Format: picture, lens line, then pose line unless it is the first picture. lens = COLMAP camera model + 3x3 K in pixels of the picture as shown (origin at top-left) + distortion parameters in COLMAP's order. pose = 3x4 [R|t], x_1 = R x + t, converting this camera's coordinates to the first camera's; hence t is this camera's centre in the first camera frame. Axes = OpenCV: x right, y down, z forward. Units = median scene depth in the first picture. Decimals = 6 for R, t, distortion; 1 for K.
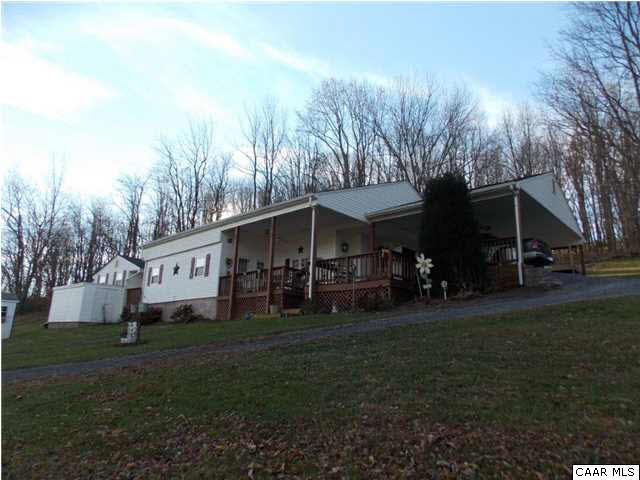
lens RADIAL K [[424.1, 0, 323.8], [0, 424.1, 236.5], [0, 0, 1]] dist [0.006211, -0.001122]
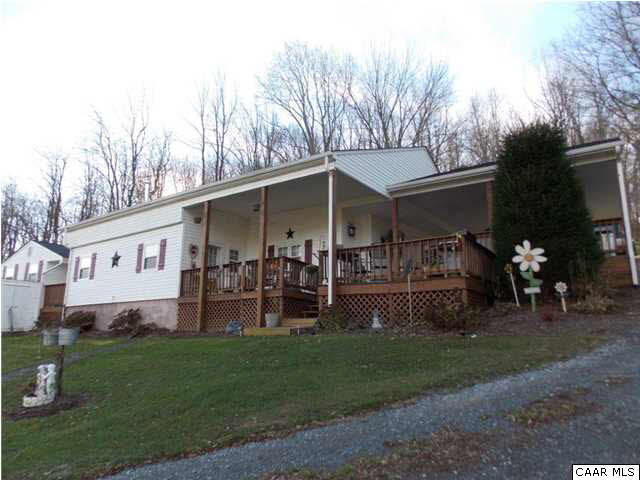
lens RADIAL K [[424.1, 0, 323.8], [0, 424.1, 236.5], [0, 0, 1]] dist [0.006211, -0.001122]
pose [[0.990105, 0.005333, 0.140226, -0.099922], [-0.010134, 0.999386, 0.033545, 0.009330], [-0.139961, -0.034634, 0.989551, 0.235980]]
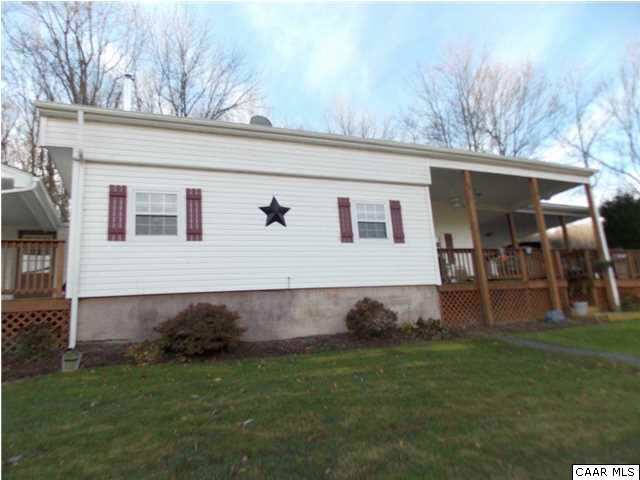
lens RADIAL K [[441.8, 0, 317.3], [0, 441.8, 240.8], [0, 0, 1]] dist [0.005365, -0.000746]
pose [[0.410153, 0.149103, 0.899746, -0.765703], [-0.141907, 0.984963, -0.098536, 0.151509], [-0.900909, -0.087266, 0.425145, 0.837621]]
